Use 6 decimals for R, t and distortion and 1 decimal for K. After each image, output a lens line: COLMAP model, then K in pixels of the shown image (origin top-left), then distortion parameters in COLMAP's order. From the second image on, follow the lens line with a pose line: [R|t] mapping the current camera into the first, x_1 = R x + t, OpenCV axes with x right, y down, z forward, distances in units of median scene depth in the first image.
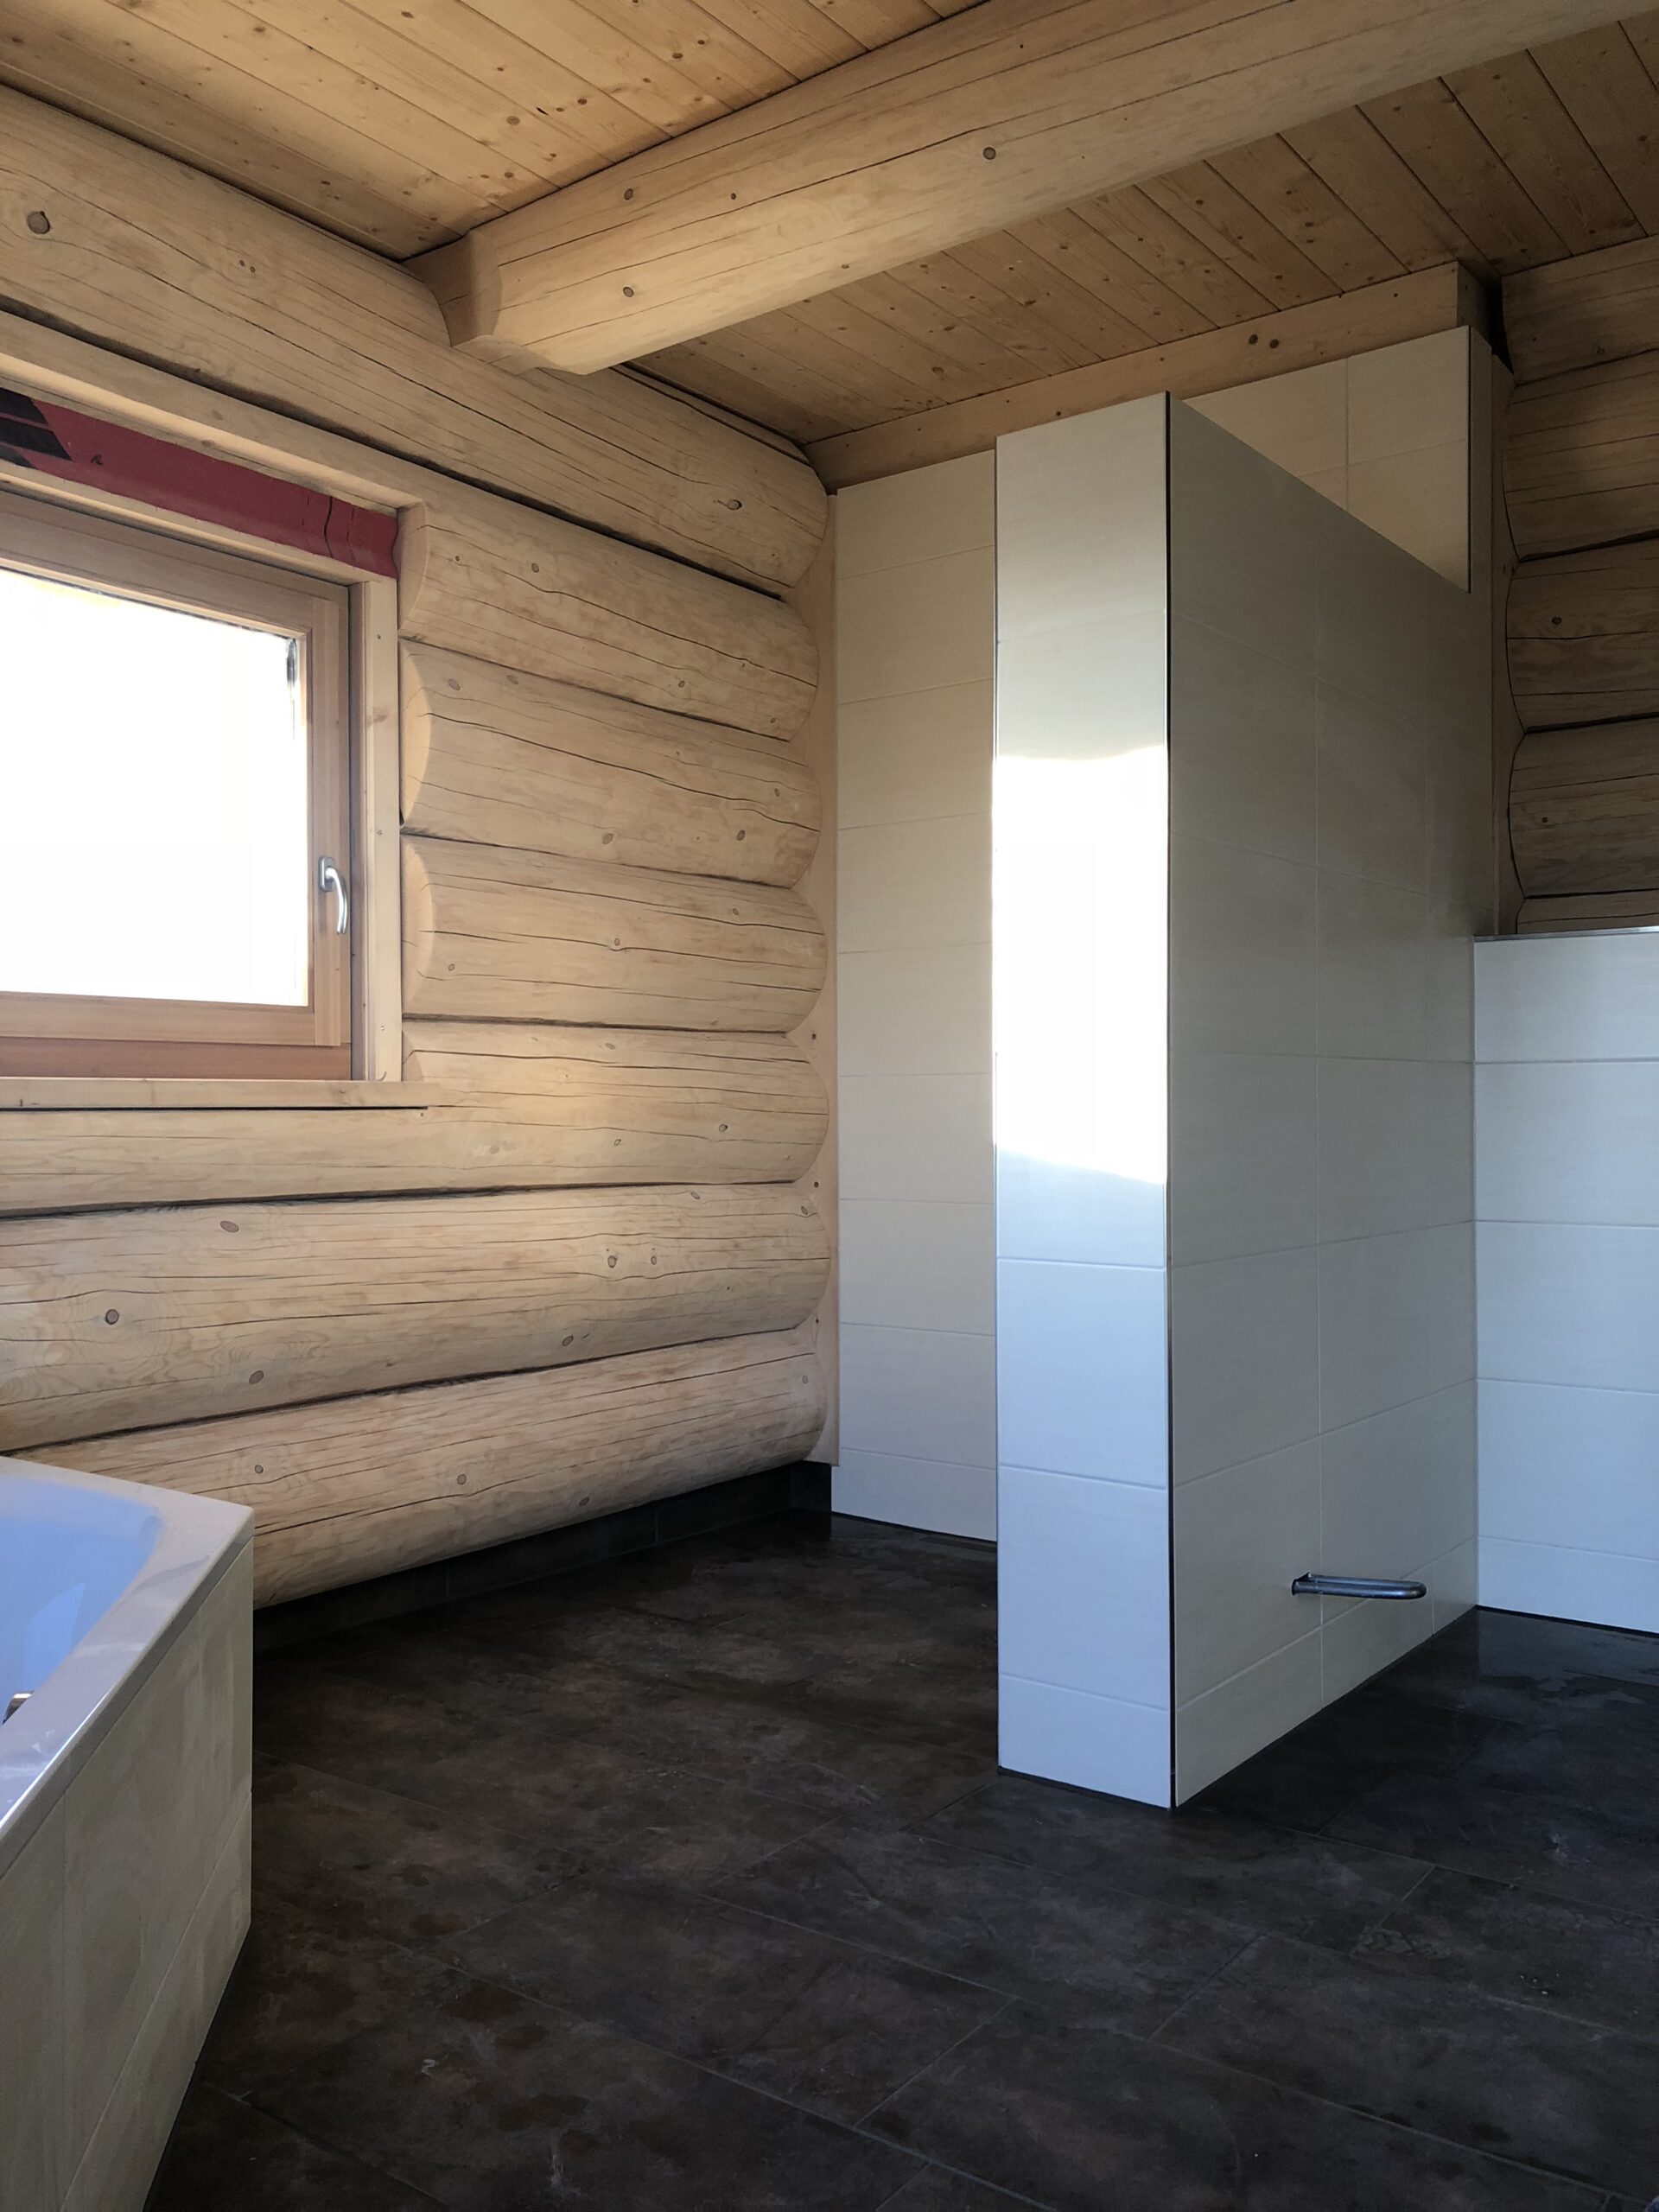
lens RADIAL K [[1813.2, 0, 829.5], [0, 1813.2, 1106.0], [0, 0, 1]] dist [0.015464, -0.005212]
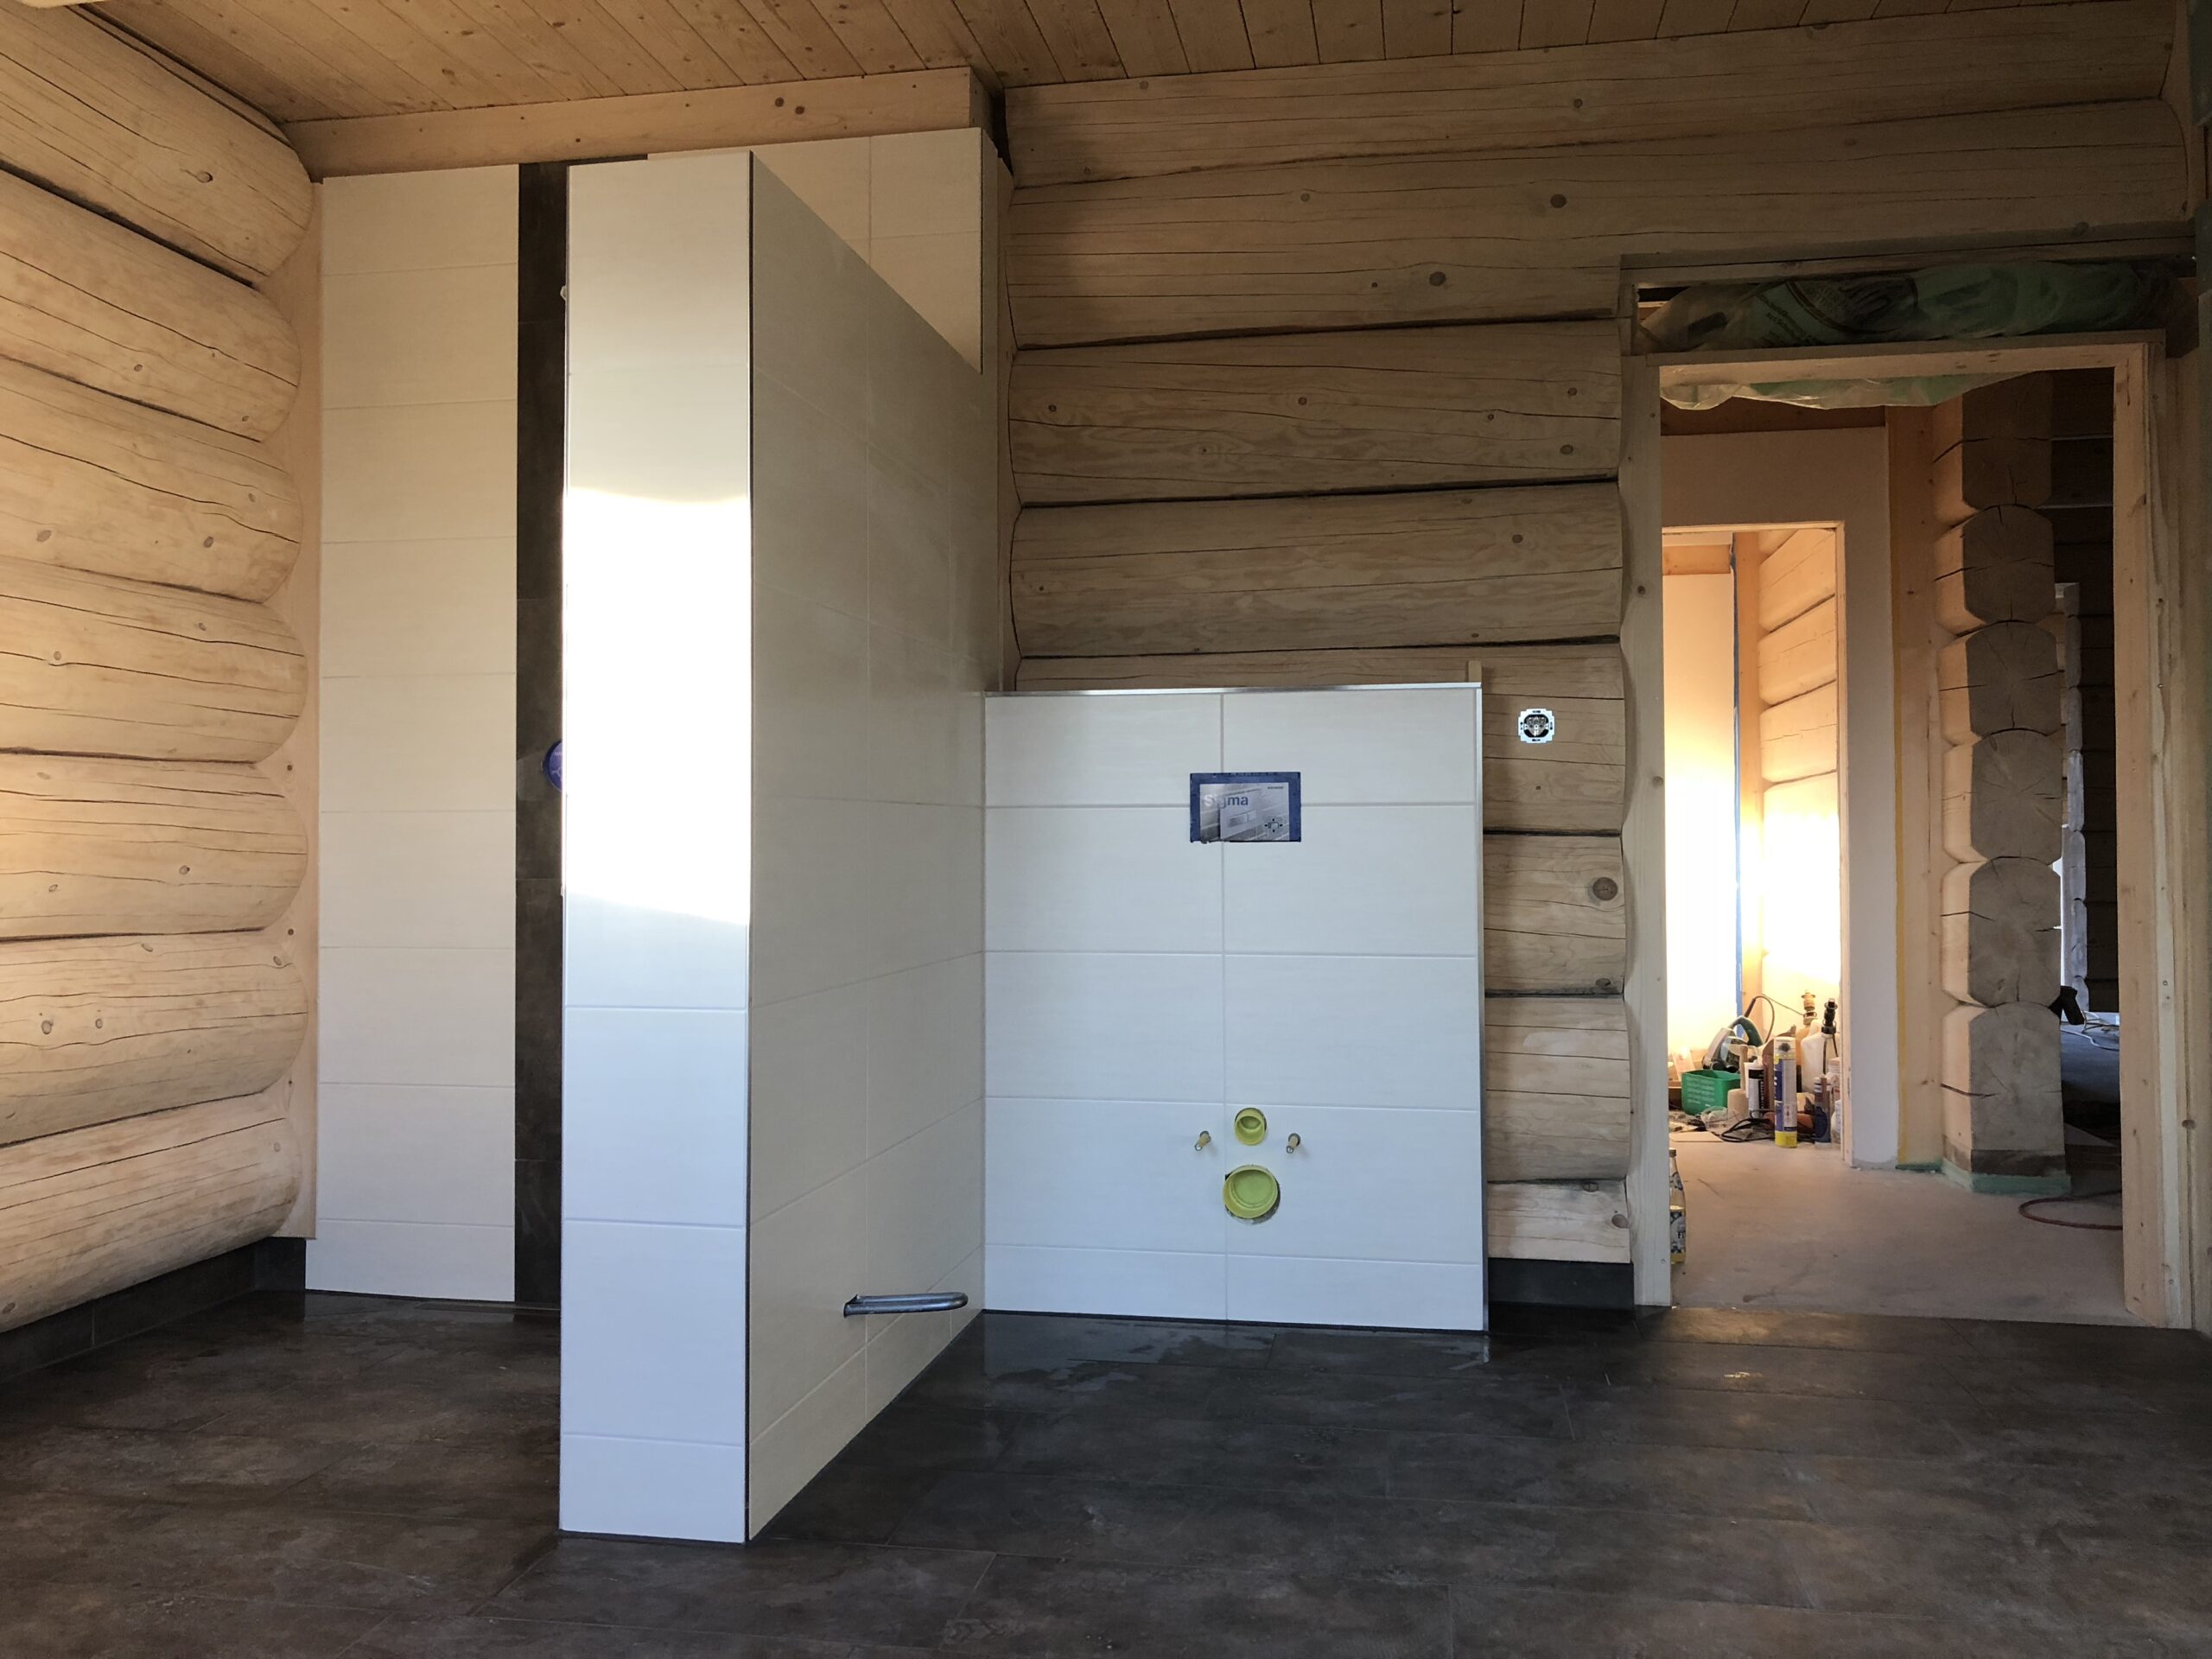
lens RADIAL K [[1814.3, 0, 1101.0], [0, 1814.3, 818.6], [0, 0, 1]] dist [0.031706, -0.047822]
pose [[0.898096, 0.007210, 0.439741, -0.065305], [-0.001656, 0.999914, -0.013011, -0.003351], [-0.439797, 0.010957, 0.898031, -0.002246]]
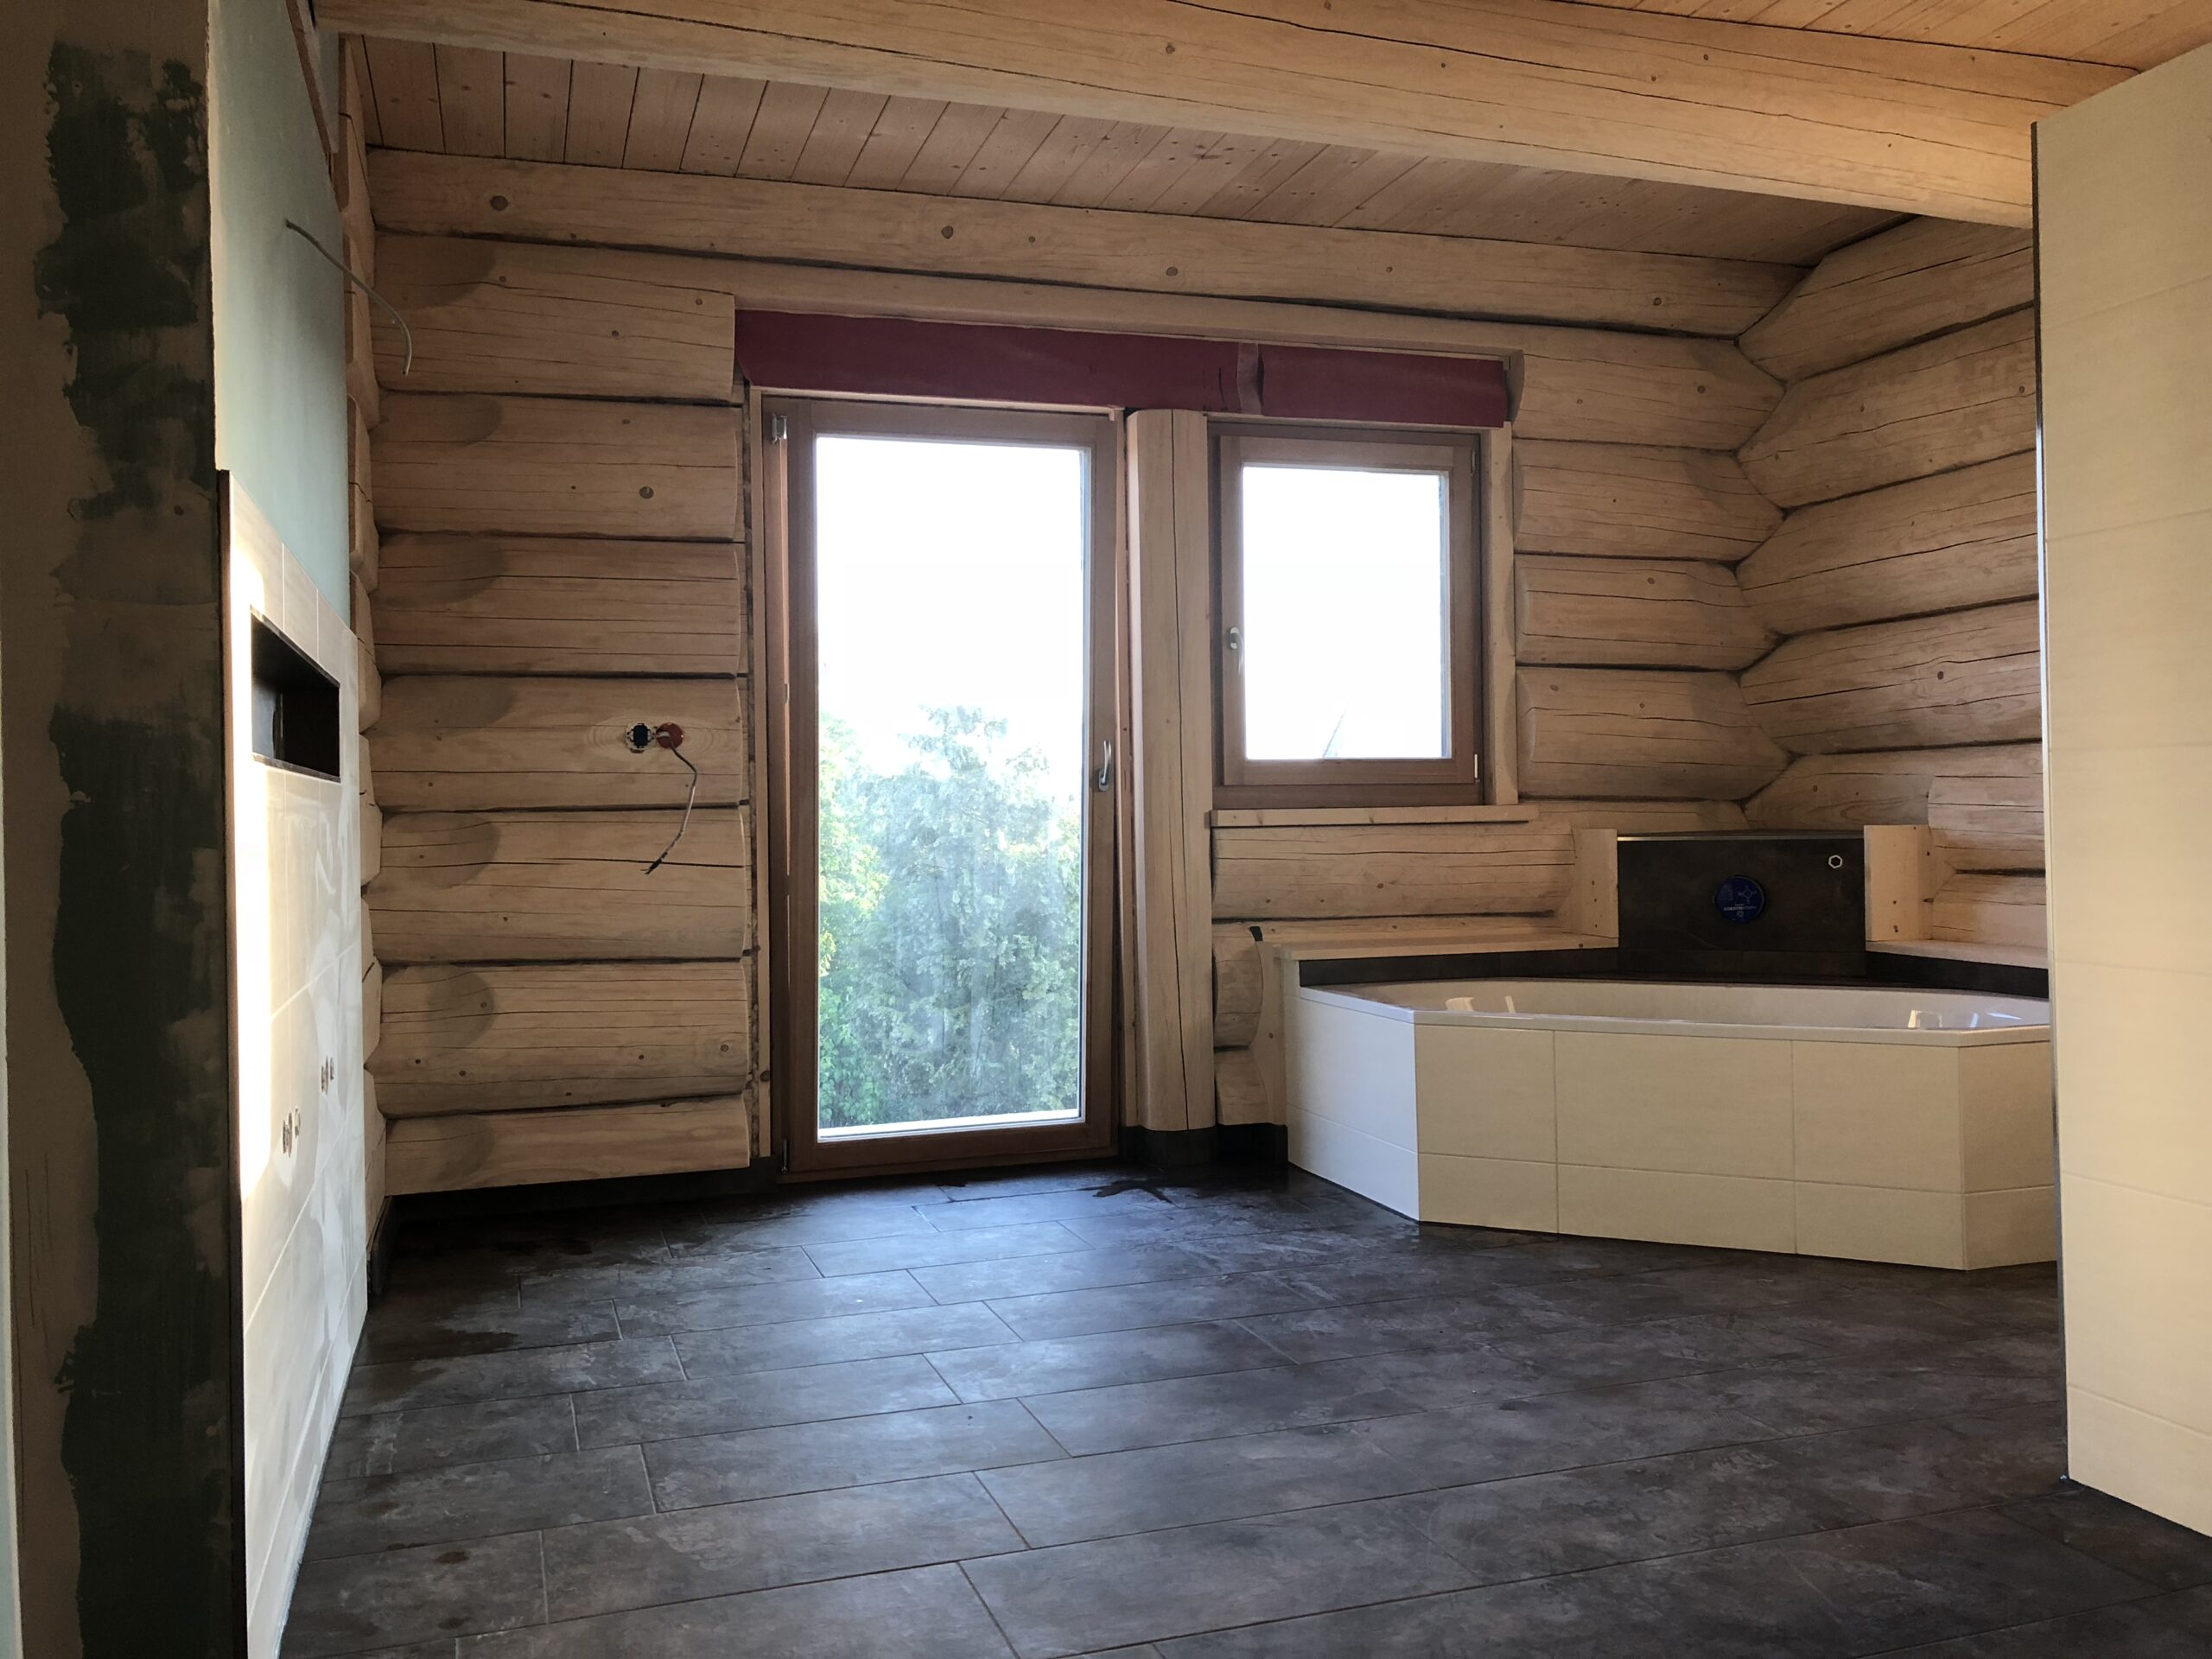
lens RADIAL K [[1814.3, 0, 1101.0], [0, 1814.3, 818.6], [0, 0, 1]] dist [0.031706, -0.047822]
pose [[-0.578564, 0.020588, -0.815377, 1.065001], [0.026354, 0.999631, 0.006541, -0.011973], [0.815211, -0.017704, -0.578894, 0.907860]]
